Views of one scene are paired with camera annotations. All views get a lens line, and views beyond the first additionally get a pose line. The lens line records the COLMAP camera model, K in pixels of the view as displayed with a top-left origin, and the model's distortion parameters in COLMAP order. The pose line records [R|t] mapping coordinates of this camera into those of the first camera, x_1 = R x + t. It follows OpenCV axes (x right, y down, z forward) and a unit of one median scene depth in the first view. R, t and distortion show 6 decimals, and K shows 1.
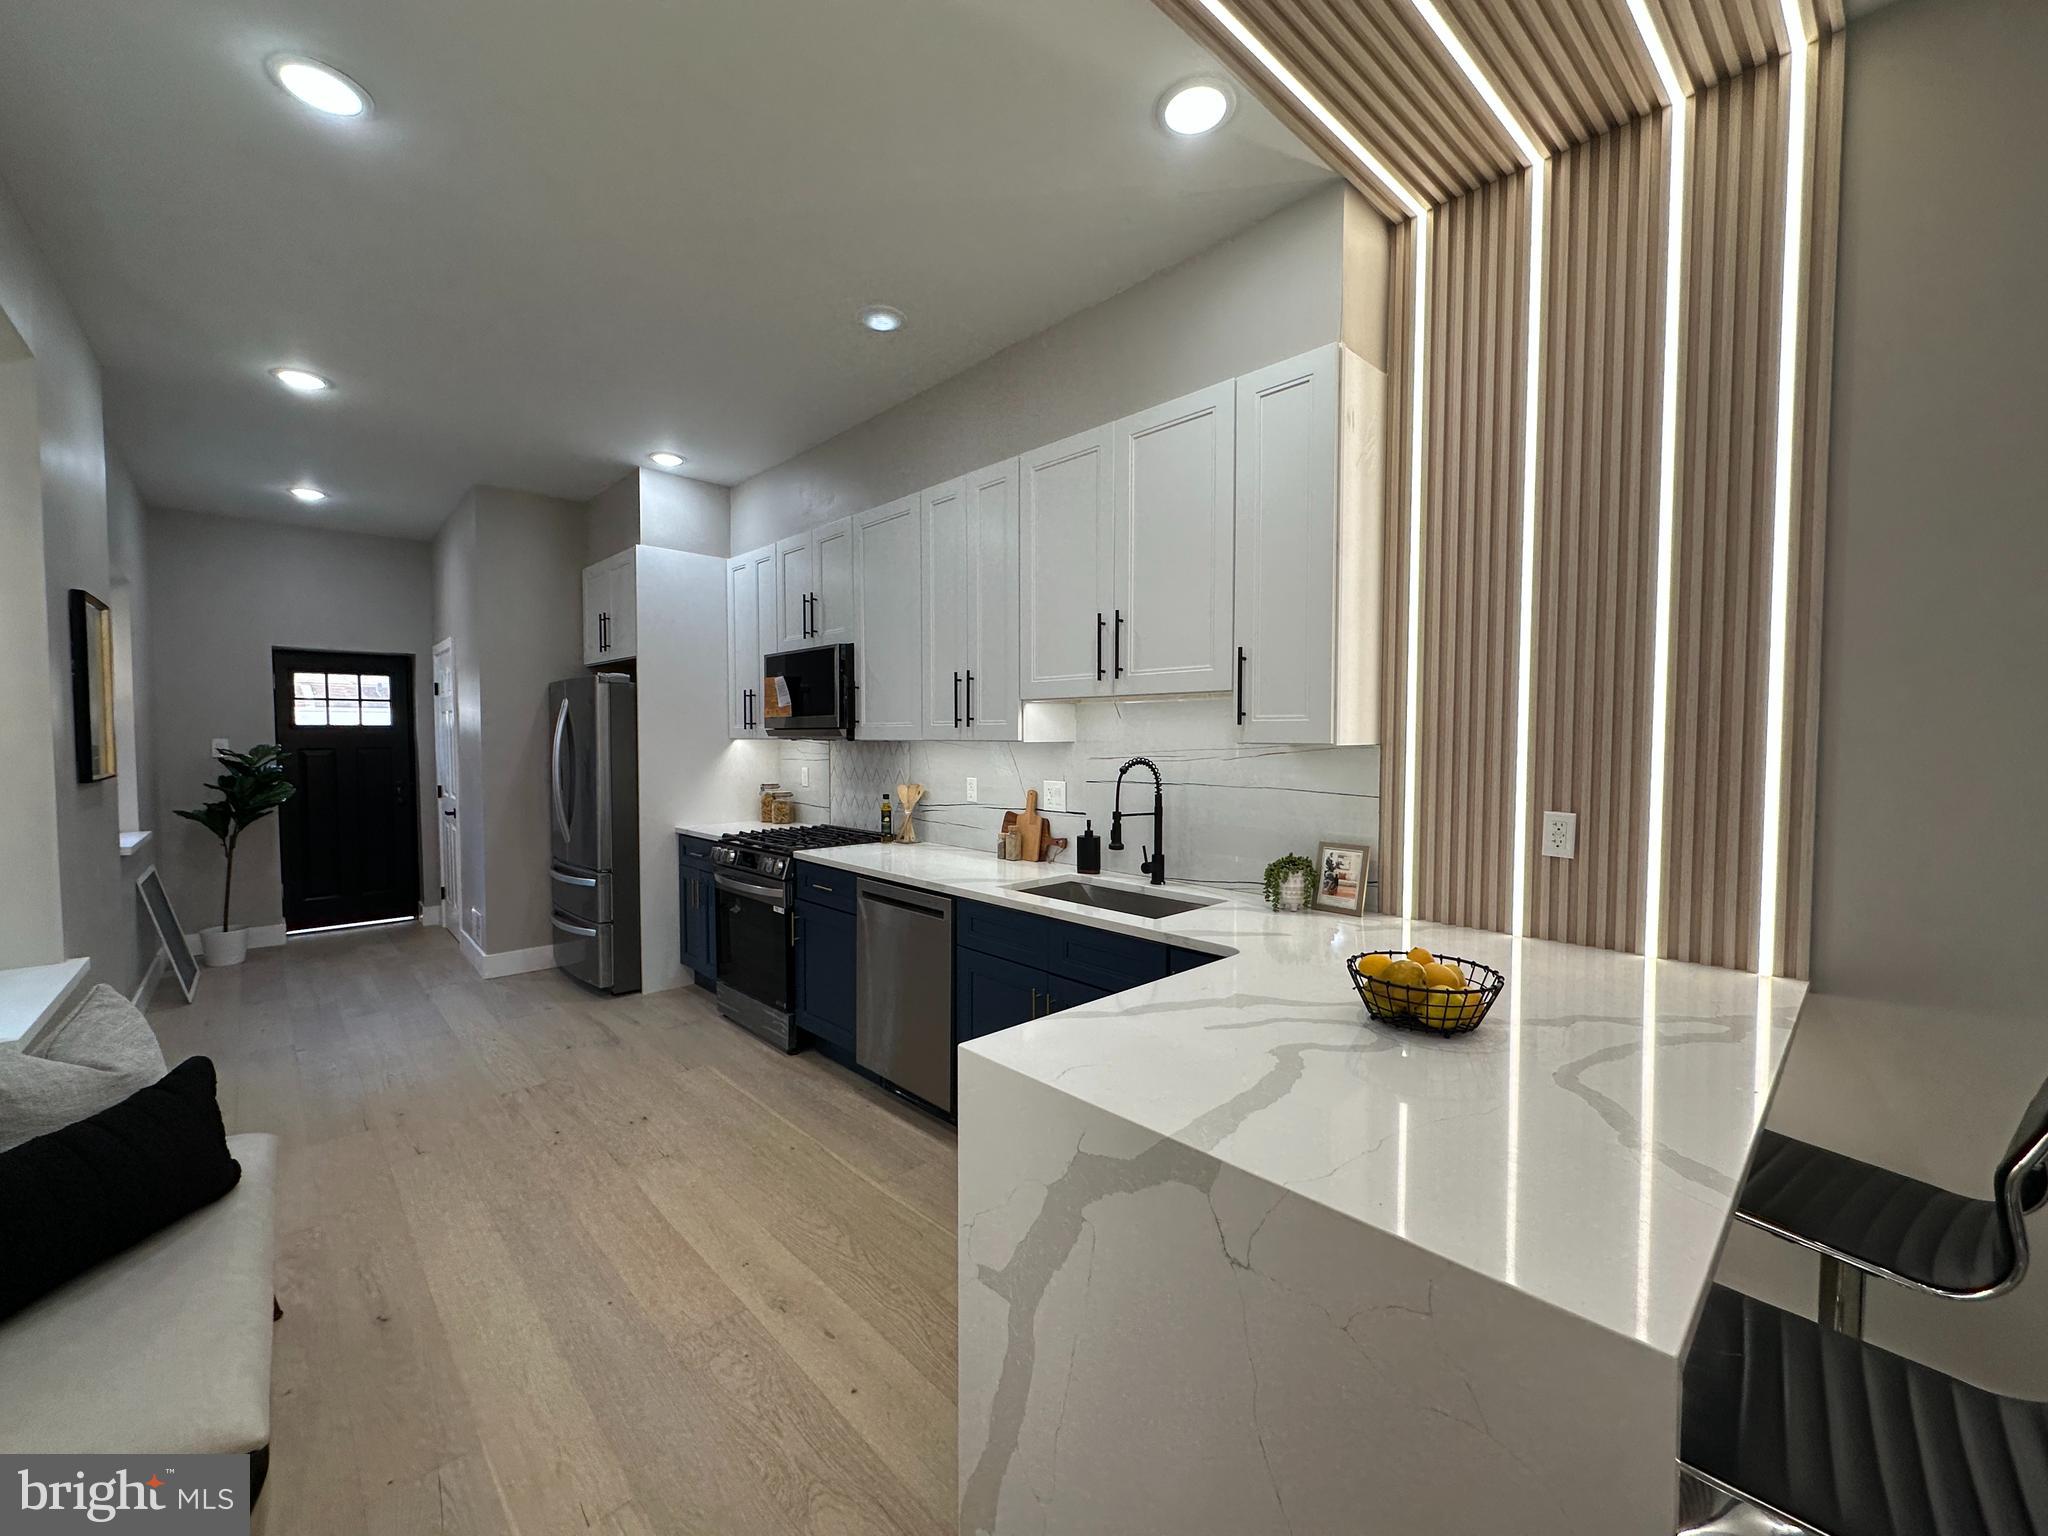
lens RADIAL K [[817.3, 0, 1024.0], [0, 817.3, 768.0], [0, 0, 1]] dist [0.000165, 0.000455]
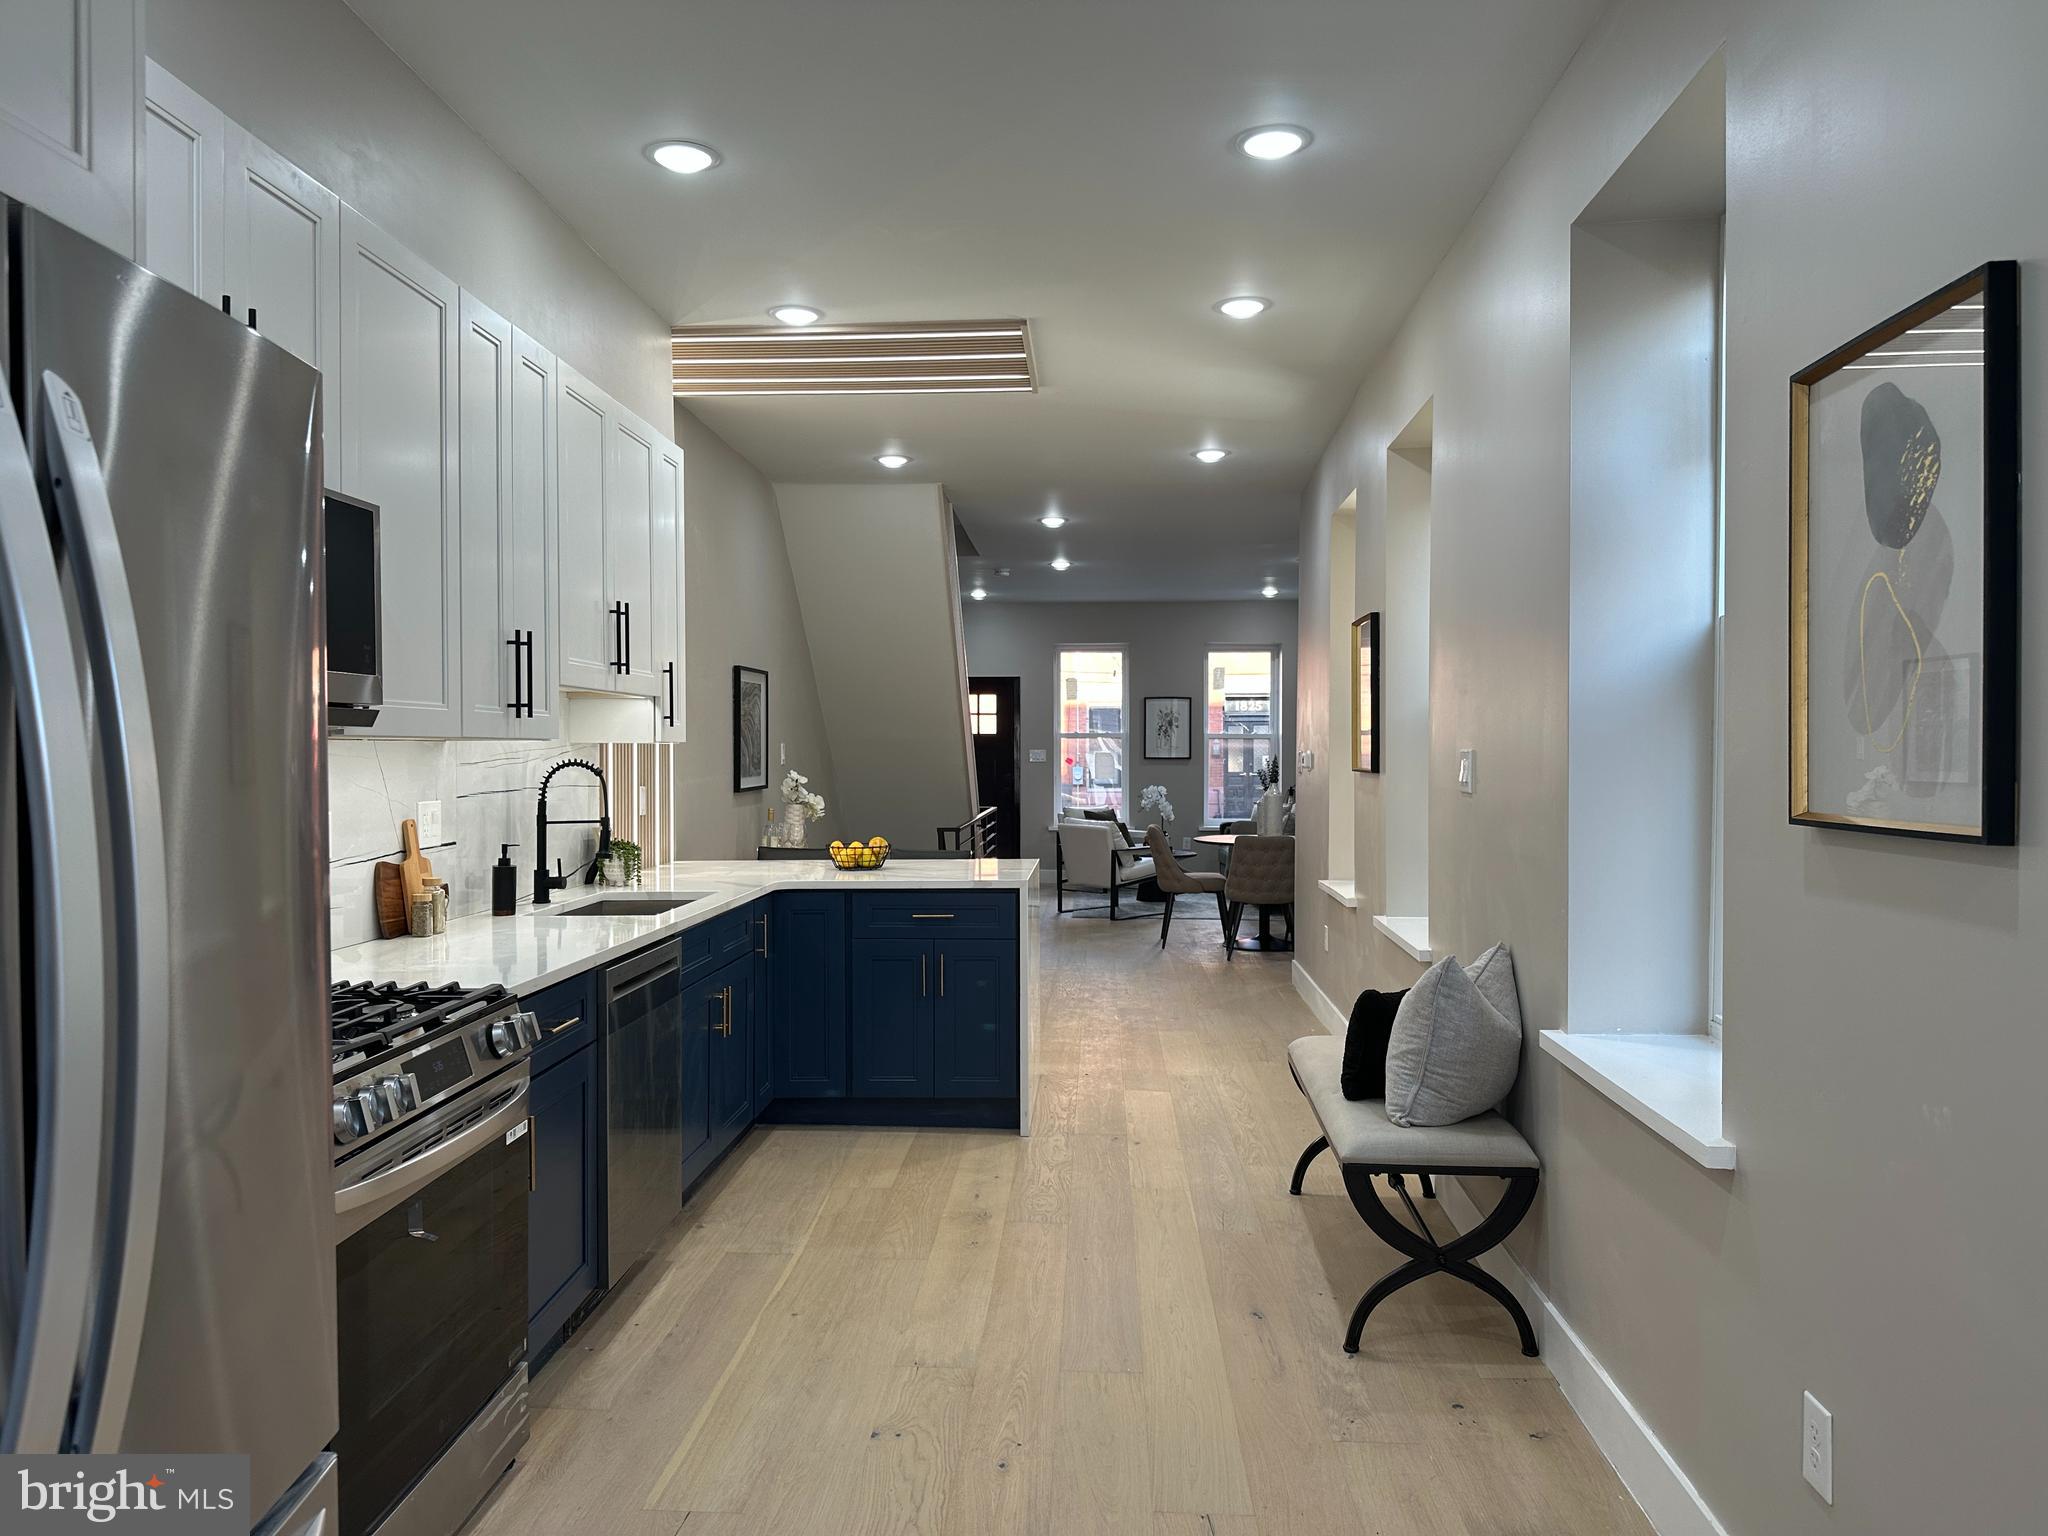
lens RADIAL K [[1418.4, 0, 1029.6], [0, 1418.4, 773.9], [0, 0, 1]] dist [0.157900, -0.323840]
pose [[-0.691536, -0.011652, 0.722248, -0.958384], [0.030725, 0.998491, 0.045527, -0.036864], [-0.721689, 0.053674, -0.690134, 1.228780]]
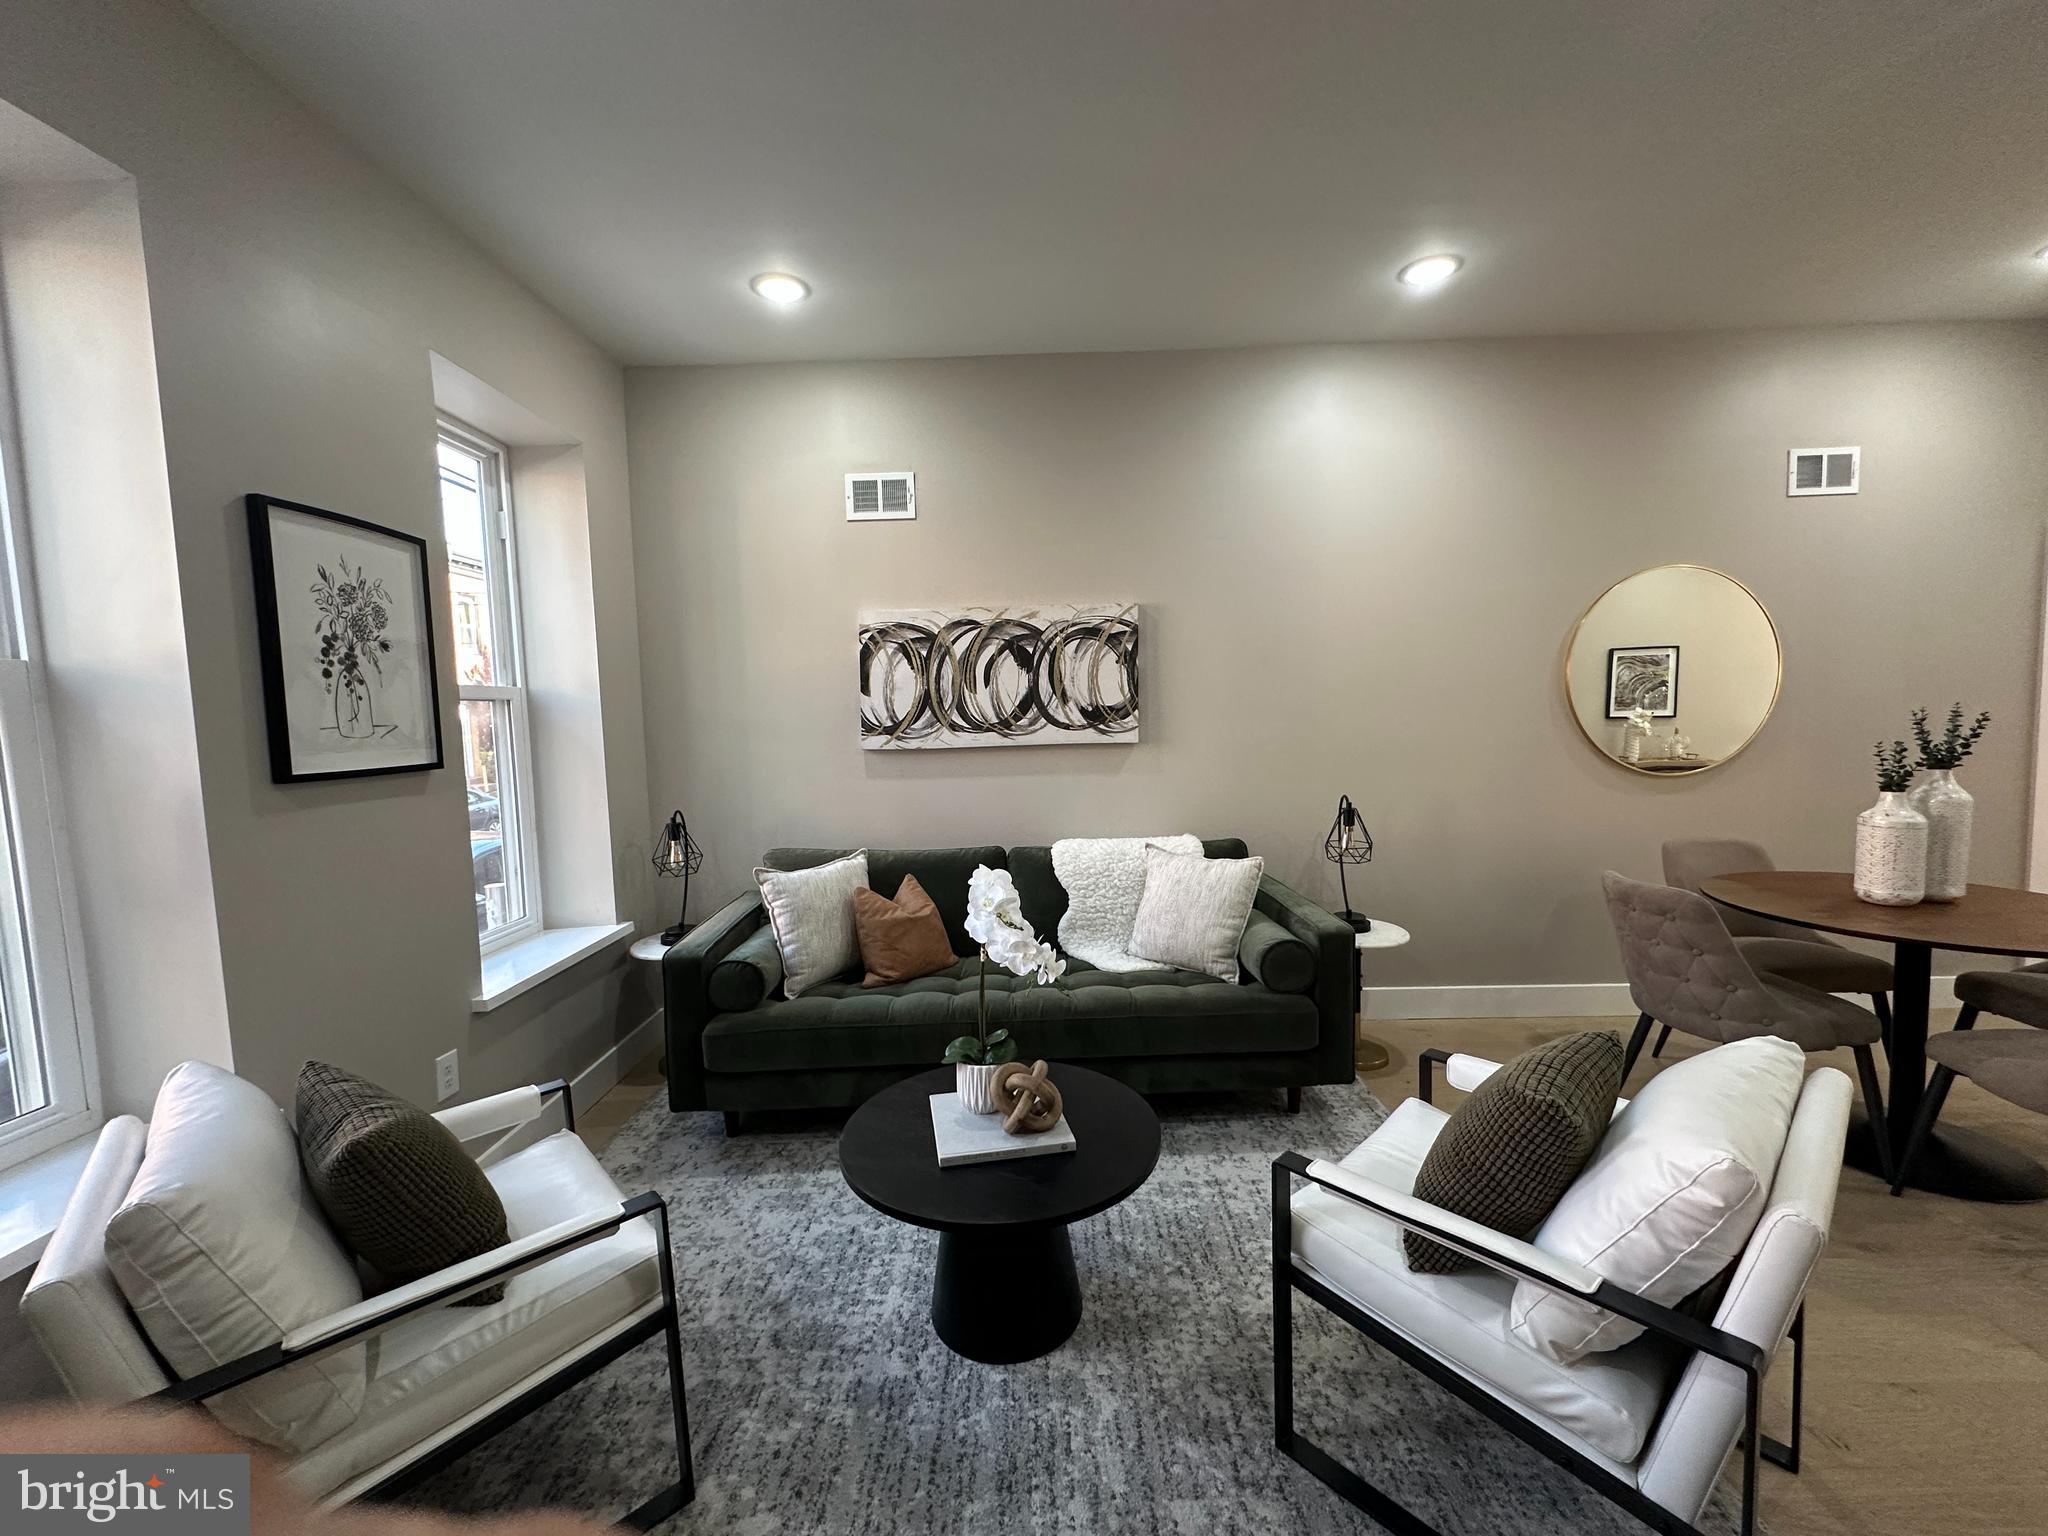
lens RADIAL K [[817.3, 0, 1024.0], [0, 817.3, 768.0], [0, 0, 1]] dist [0.000165, 0.000455]
pose [[-0.695408, 0.072041, -0.714995, 1.531720], [-0.003125, 0.994650, 0.103257, 0.043505], [0.718608, 0.074040, -0.691462, -0.917296]]
